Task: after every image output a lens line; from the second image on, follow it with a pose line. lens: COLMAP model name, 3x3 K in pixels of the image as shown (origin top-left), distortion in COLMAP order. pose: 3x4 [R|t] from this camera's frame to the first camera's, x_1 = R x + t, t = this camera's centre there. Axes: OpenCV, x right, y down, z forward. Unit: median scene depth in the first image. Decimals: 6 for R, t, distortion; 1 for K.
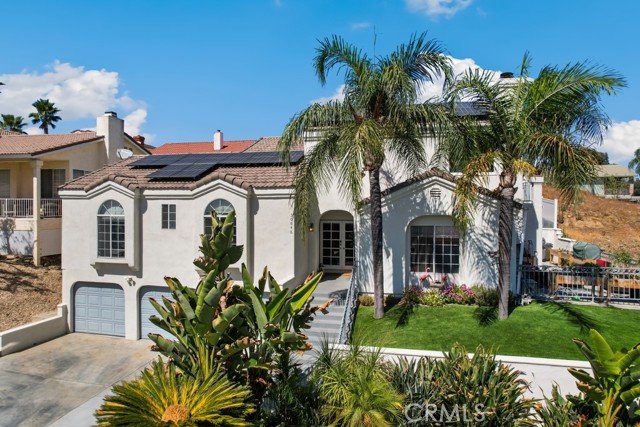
lens RADIAL K [[395.6, 0, 324.6], [0, 395.6, 210.5], [0, 0, 1]] dist [-0.018110, 0.005093]
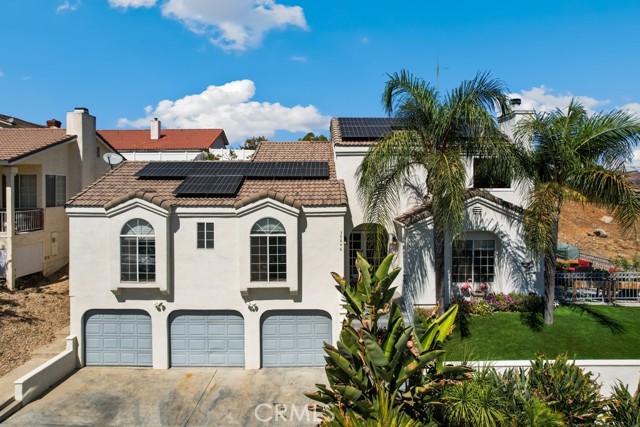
lens RADIAL K [[395.6, 0, 326.3], [0, 395.6, 198.4], [0, 0, 1]] dist [-0.018110, 0.005093]
pose [[0.974932, -0.008538, 0.222337, -0.323626], [0.006827, 0.999941, 0.008464, -0.079514], [-0.222396, -0.006734, 0.974933, 0.017420]]
